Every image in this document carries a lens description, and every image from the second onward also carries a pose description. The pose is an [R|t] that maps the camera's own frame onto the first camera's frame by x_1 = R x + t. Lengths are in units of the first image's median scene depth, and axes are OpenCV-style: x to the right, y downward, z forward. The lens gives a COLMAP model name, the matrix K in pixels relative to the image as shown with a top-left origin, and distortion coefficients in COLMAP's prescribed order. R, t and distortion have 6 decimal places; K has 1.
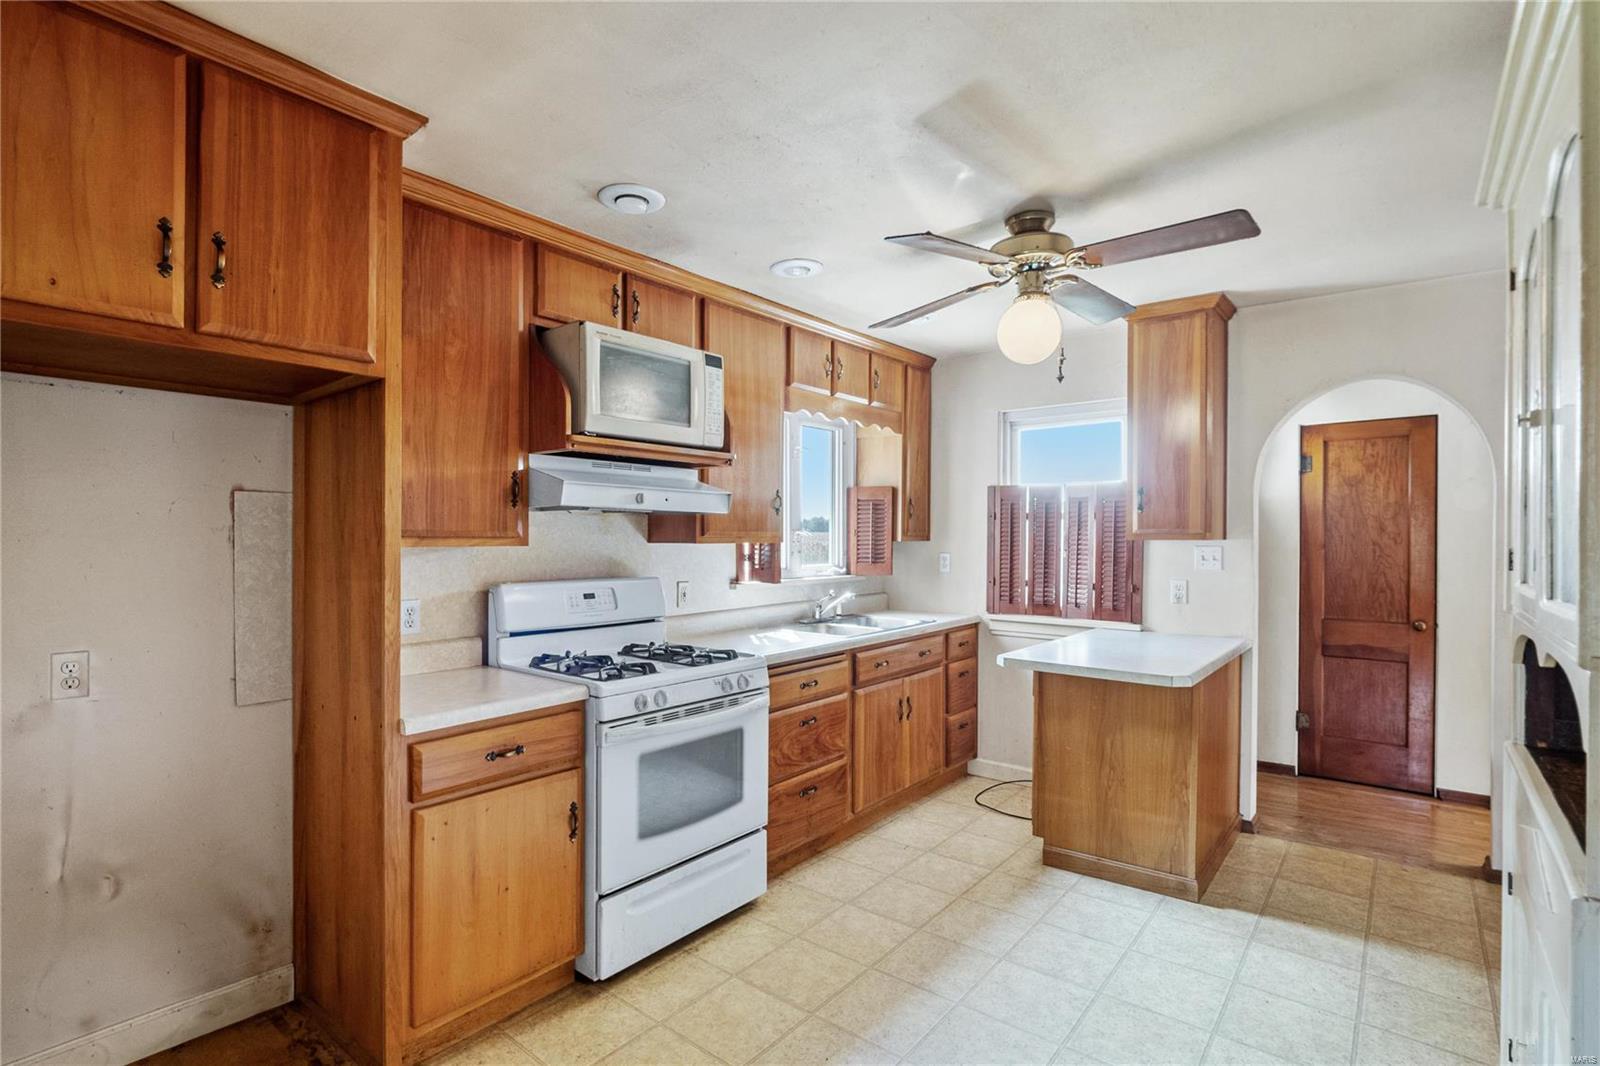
lens RADIAL K [[764.3, 0, 799.3], [0, 764.3, 533.5], [0, 0, 1]] dist [0.000804, -0.000100]
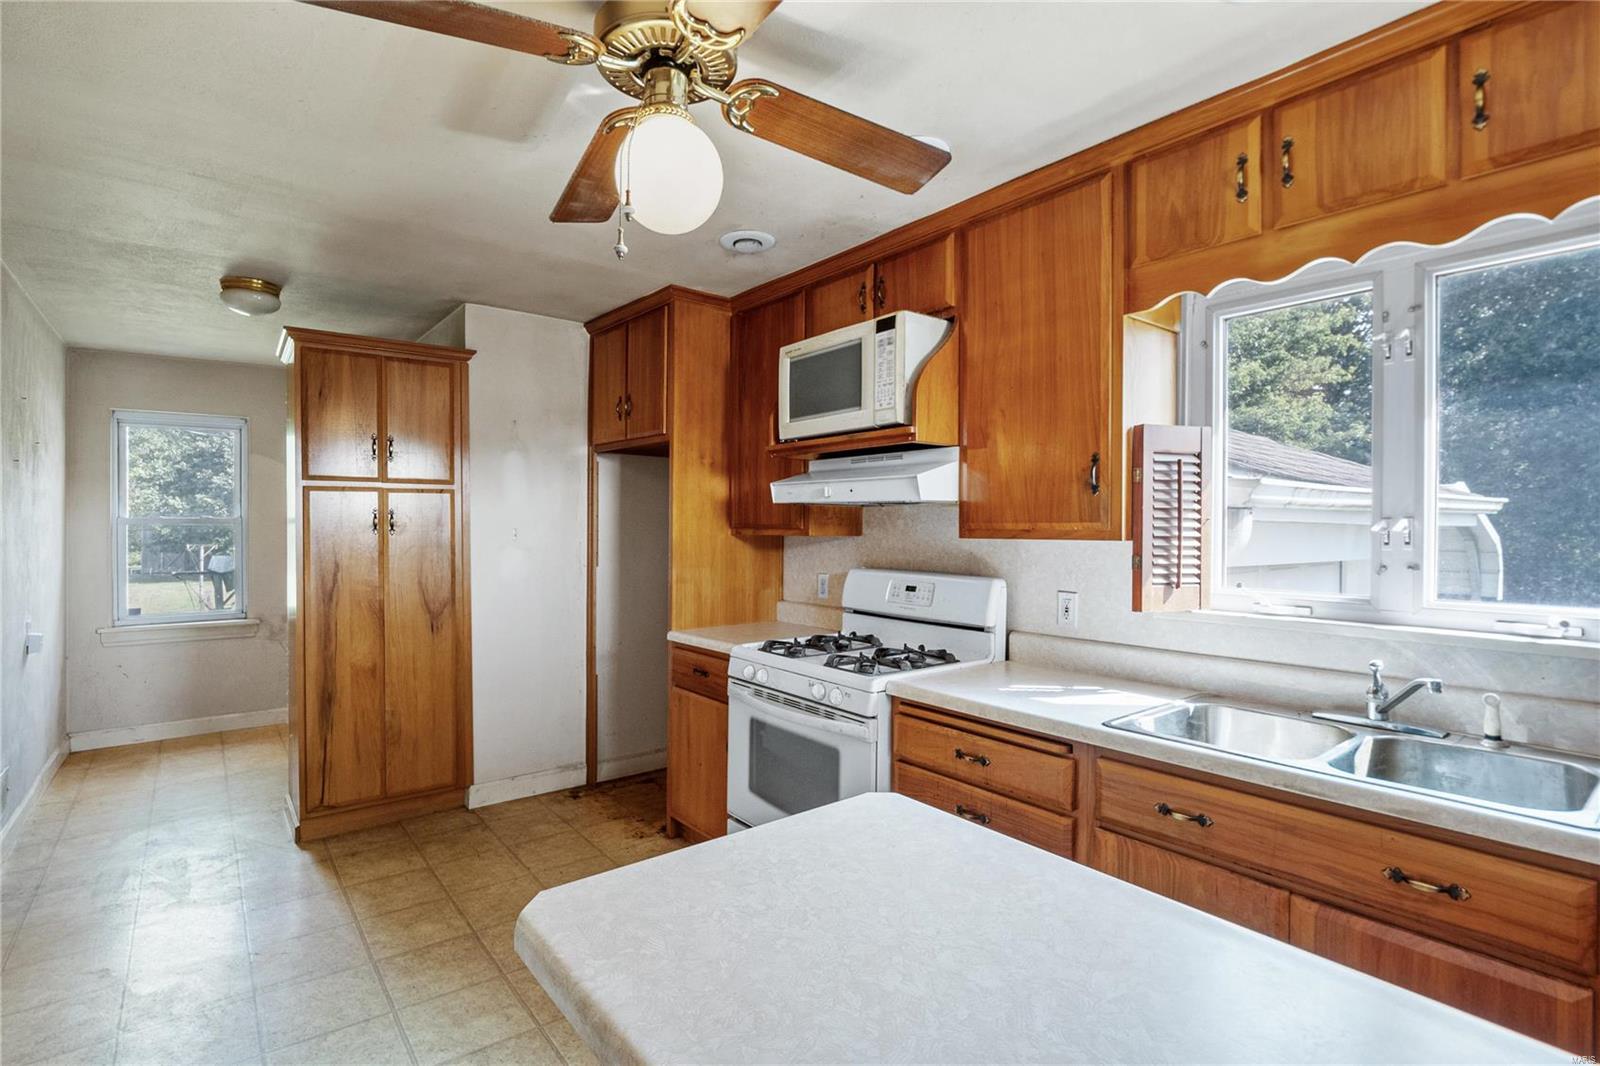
lens RADIAL K [[764.3, 0, 798.4], [0, 764.3, 531.1], [0, 0, 1]] dist [0.000804, -0.000100]
pose [[-0.224823, 0.004520, -0.974389, 0.764037], [0.000502, 0.999990, 0.004523, 0.002037], [0.974399, 0.000528, -0.224823, 1.128645]]
